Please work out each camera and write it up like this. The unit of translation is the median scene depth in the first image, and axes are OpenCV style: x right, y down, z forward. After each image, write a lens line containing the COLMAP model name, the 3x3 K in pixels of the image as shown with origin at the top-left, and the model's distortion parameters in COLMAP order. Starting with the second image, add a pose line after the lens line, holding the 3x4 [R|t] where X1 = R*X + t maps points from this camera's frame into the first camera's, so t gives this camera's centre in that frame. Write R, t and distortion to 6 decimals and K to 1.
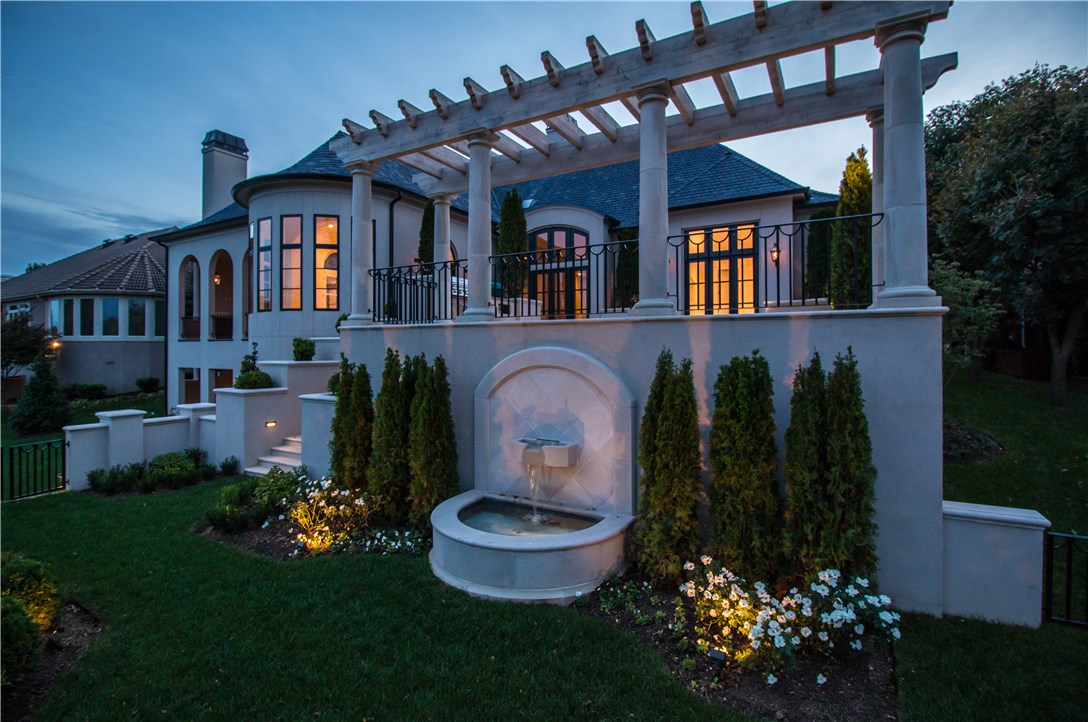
lens RADIAL K [[521.5, 0, 547.3], [0, 521.5, 361.1], [0, 0, 1]] dist [-0.001198, -0.000251]
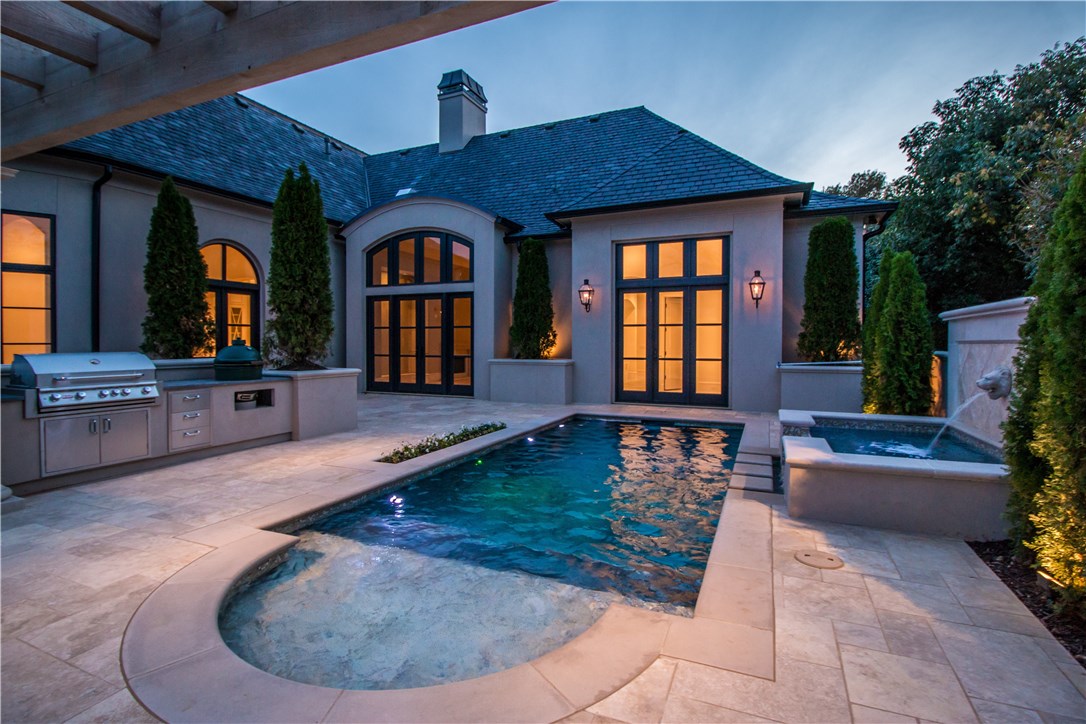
lens RADIAL K [[520.5, 0, 540.1], [0, 520.5, 337.7], [0, 0, 1]] dist [-0.001198, -0.000251]
pose [[0.995597, 0.008895, 0.093313, 0.112275], [-0.006367, 0.999606, -0.027350, -0.118019], [-0.093519, 0.026635, 0.995261, 0.376445]]
